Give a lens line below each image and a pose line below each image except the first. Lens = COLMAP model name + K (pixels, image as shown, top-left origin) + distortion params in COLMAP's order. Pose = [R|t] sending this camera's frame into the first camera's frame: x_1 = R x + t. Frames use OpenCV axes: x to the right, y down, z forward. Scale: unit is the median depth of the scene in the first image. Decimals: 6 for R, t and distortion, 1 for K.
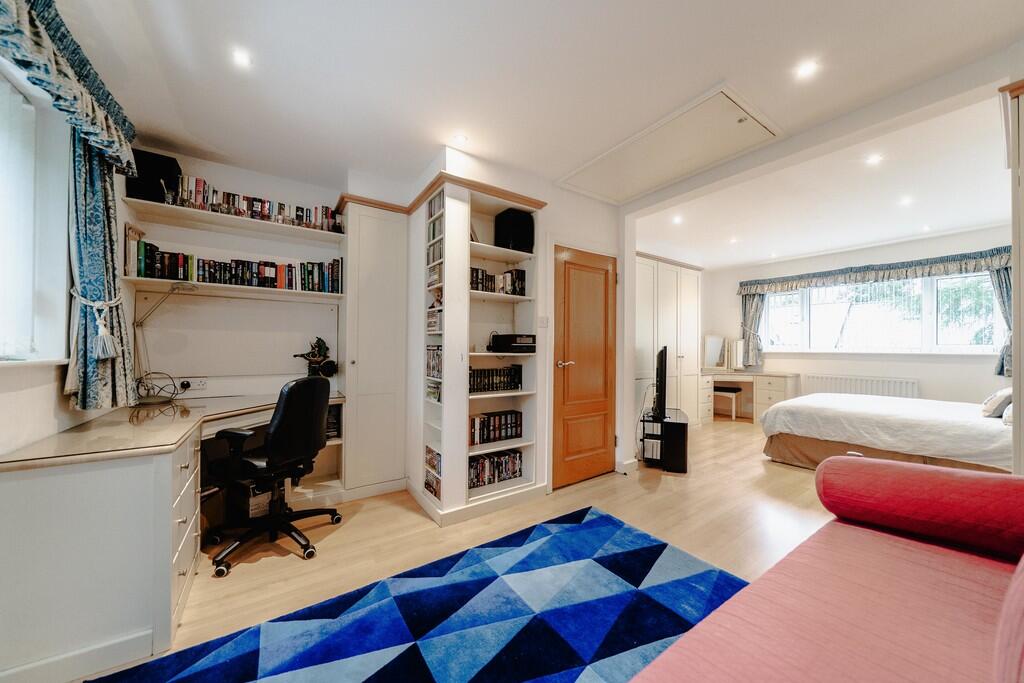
lens RADIAL K [[354.6, 0, 512.0], [0, 354.6, 341.5], [0, 0, 1]] dist [0.000137, -0.000086]
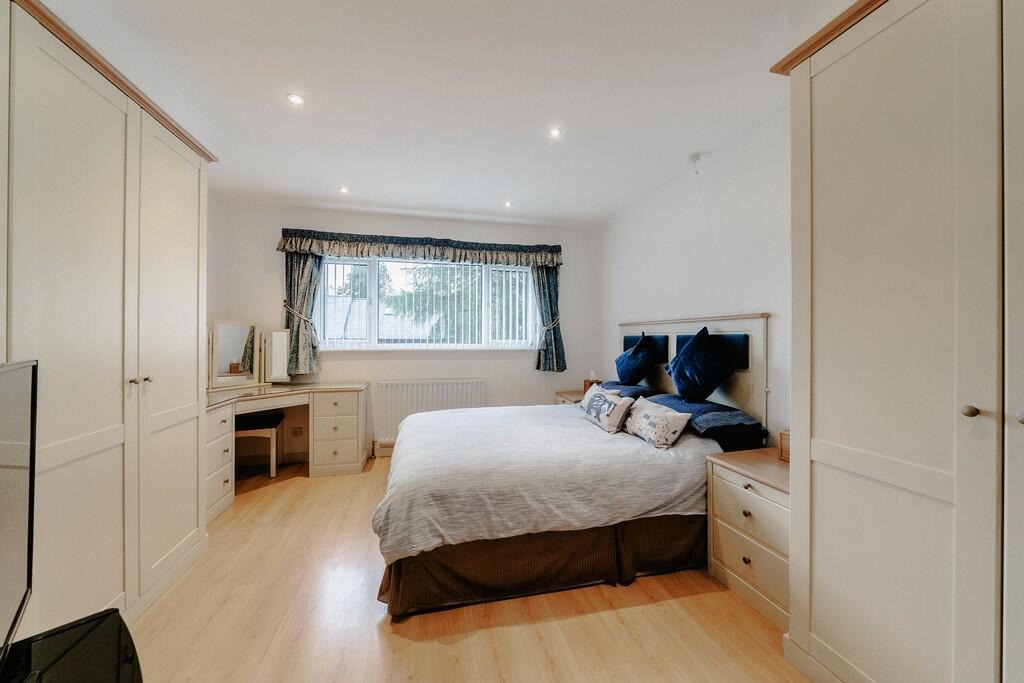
lens RADIAL K [[367.1, 0, 507.1], [0, 367.1, 336.8], [0, 0, 1]] dist [-0.000563, -0.000094]
pose [[0.370808, -0.001743, 0.928708, 0.286476], [-0.015539, 0.999847, 0.008080, -0.005436], [-0.928580, -0.017427, 0.370724, 0.556538]]
